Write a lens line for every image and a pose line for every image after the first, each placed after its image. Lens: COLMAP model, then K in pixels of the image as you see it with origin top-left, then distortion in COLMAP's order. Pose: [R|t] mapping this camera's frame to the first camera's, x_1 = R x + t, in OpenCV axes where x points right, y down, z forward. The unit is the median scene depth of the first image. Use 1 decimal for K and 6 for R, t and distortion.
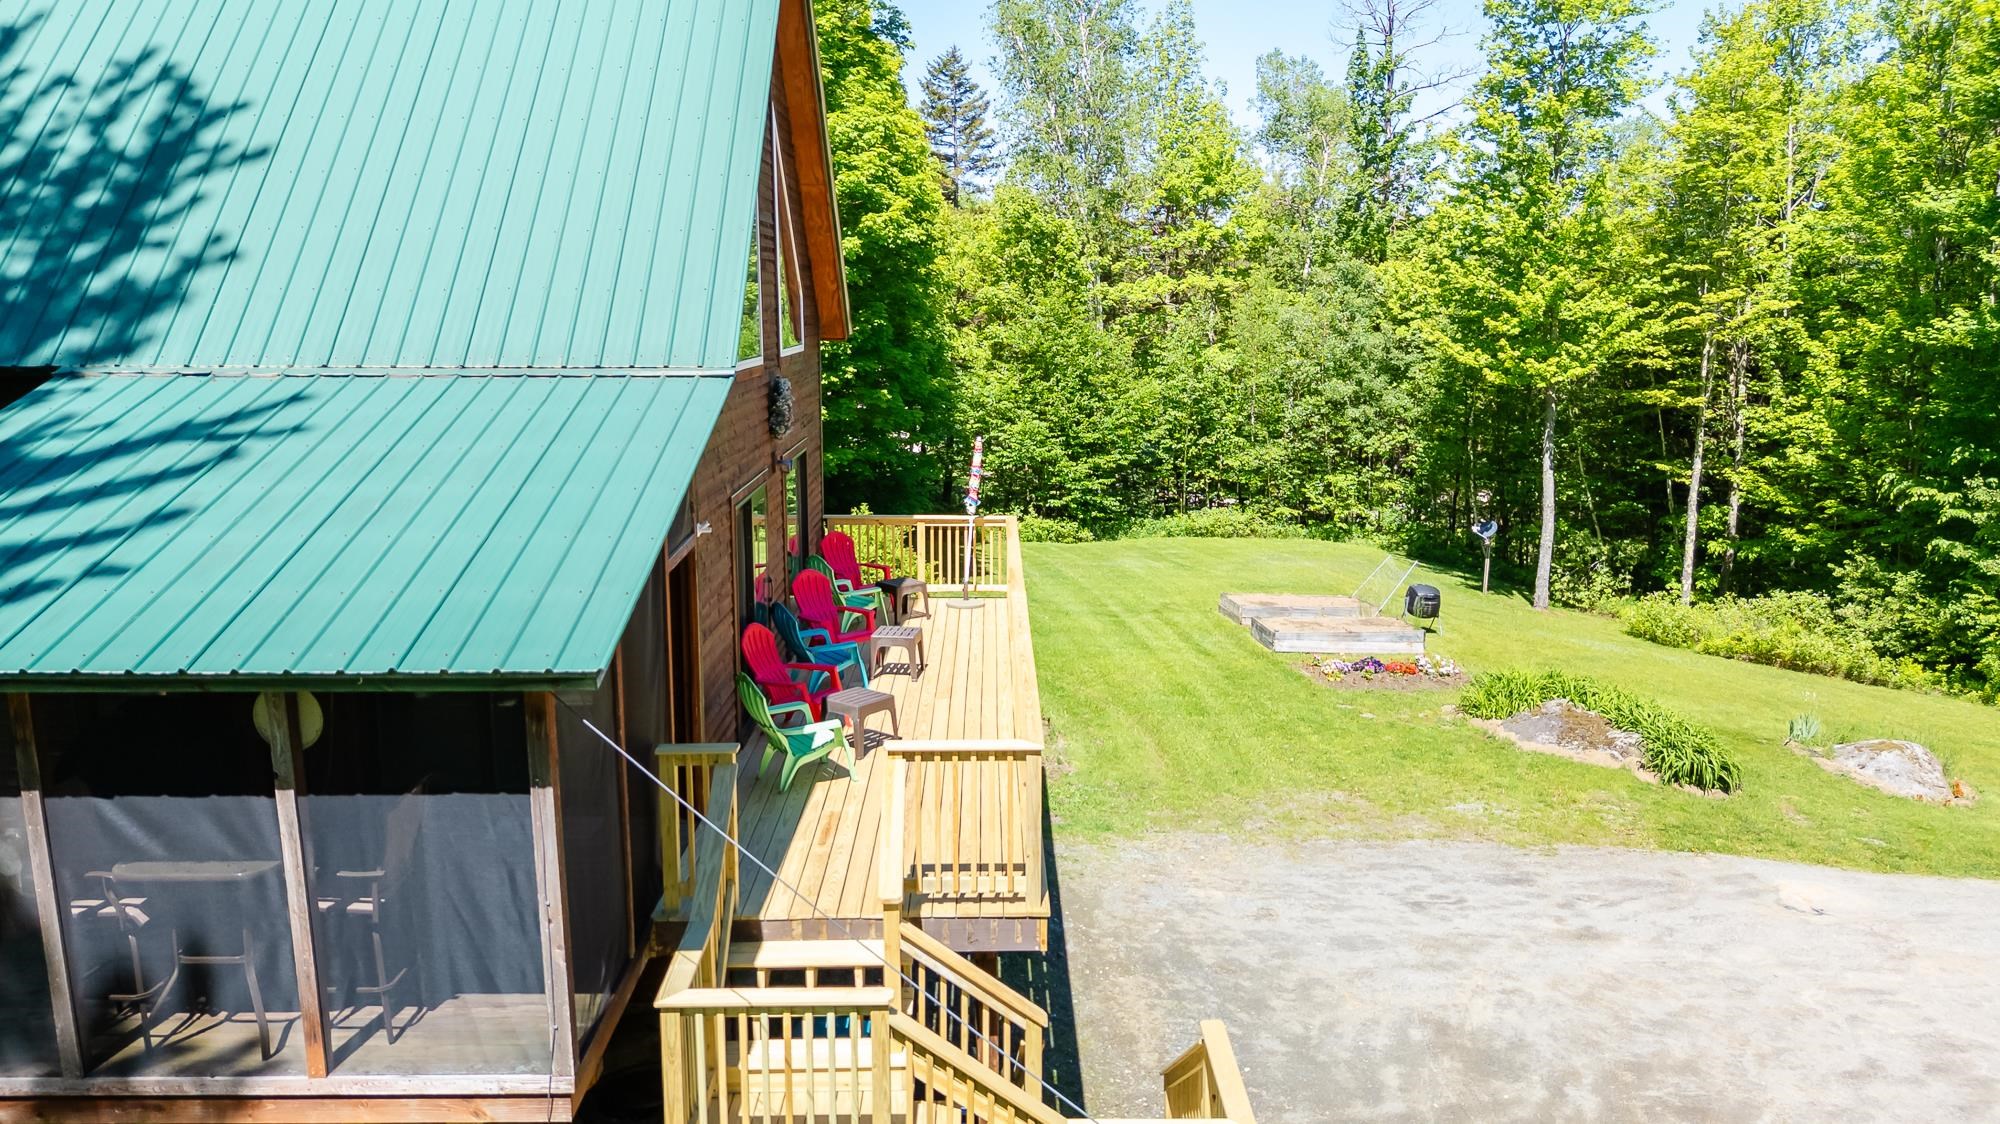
lens RADIAL K [[1502.3, 0, 1000.0], [0, 1502.3, 562.0], [0, 0, 1]] dist [0.099793, -0.118797]
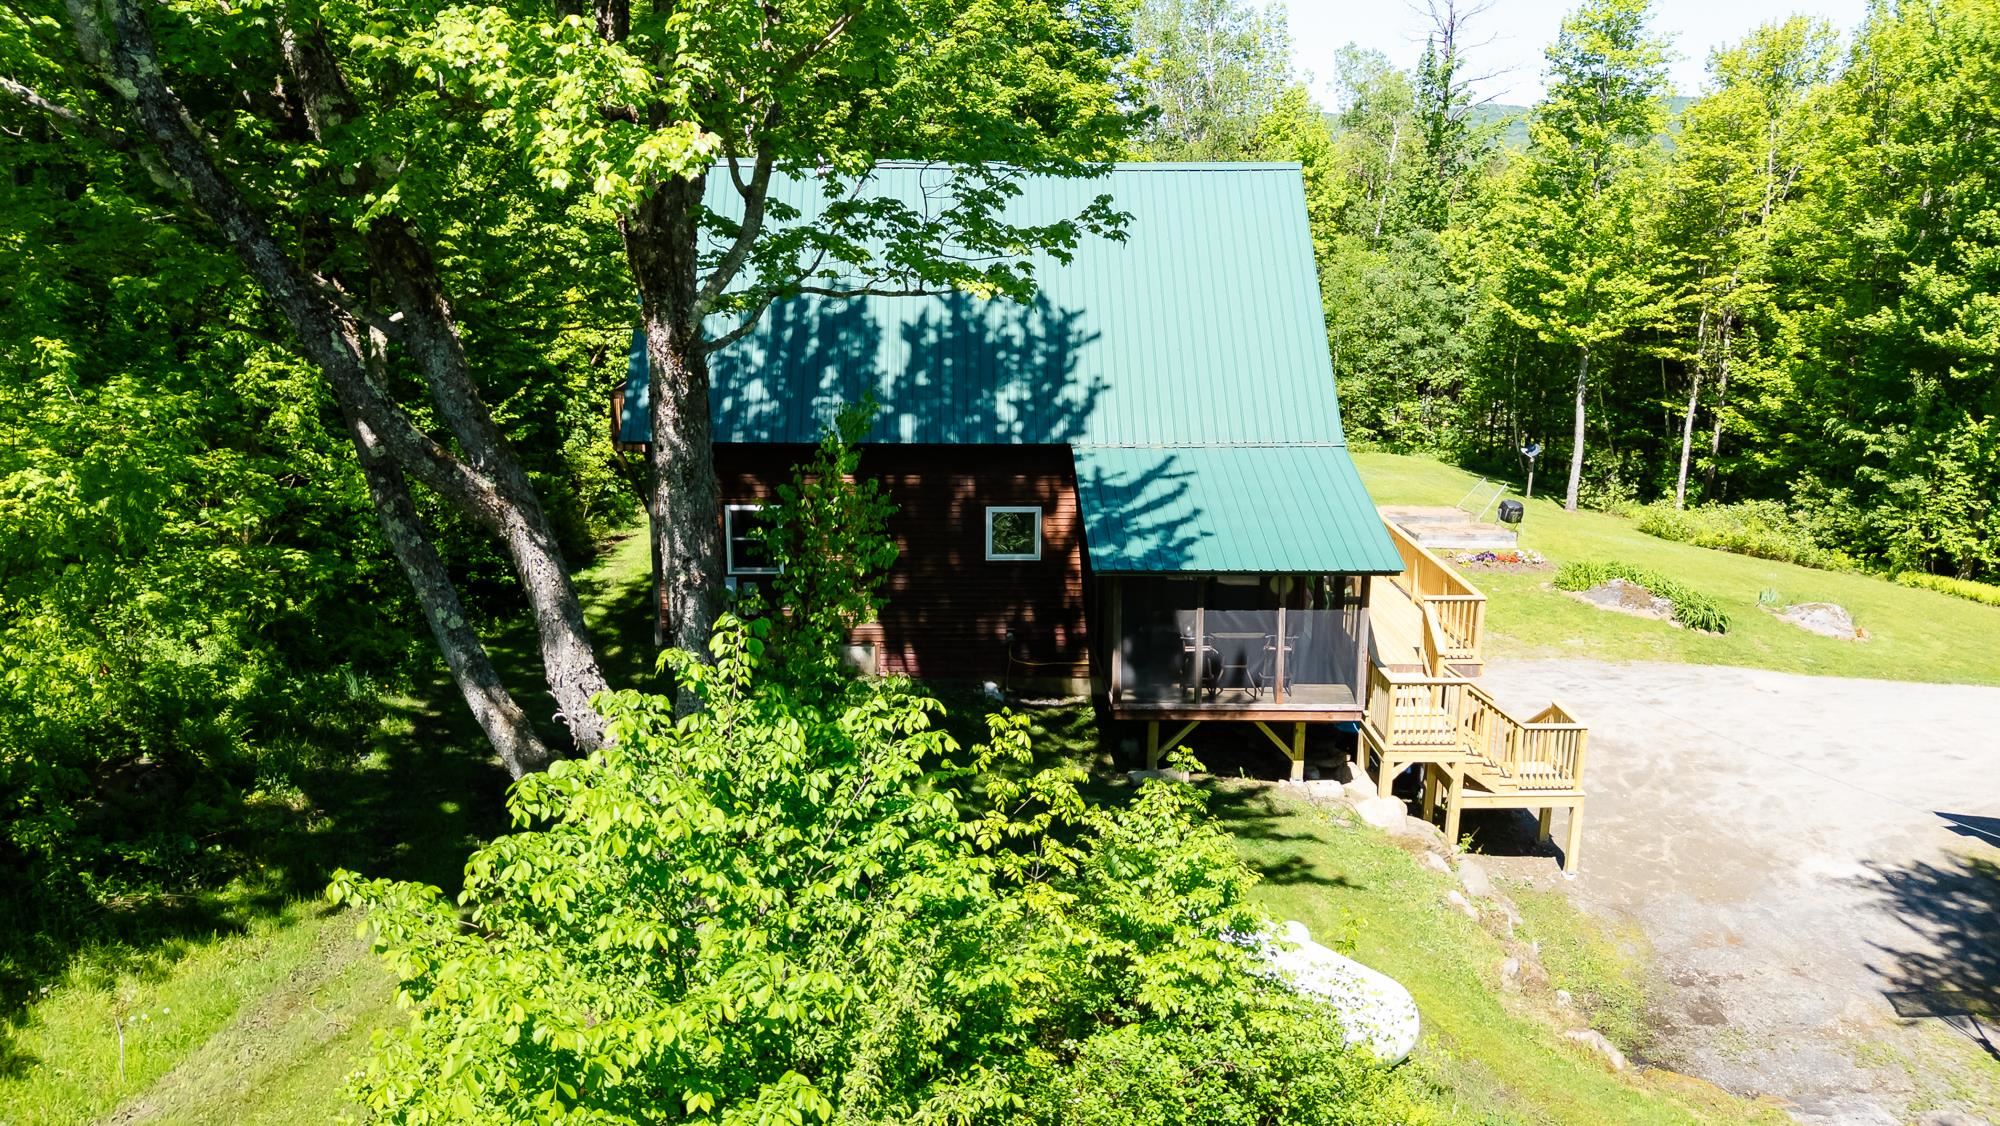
lens RADIAL K [[1502.3, 0, 1000.0], [0, 1502.3, 563.0], [0, 0, 1]] dist [0.099793, -0.118797]
pose [[0.999679, 0.000348, 0.025339, -0.190353], [-0.002385, 0.996761, 0.080384, -0.031377], [-0.025229, -0.080418, 0.996442, -0.340900]]
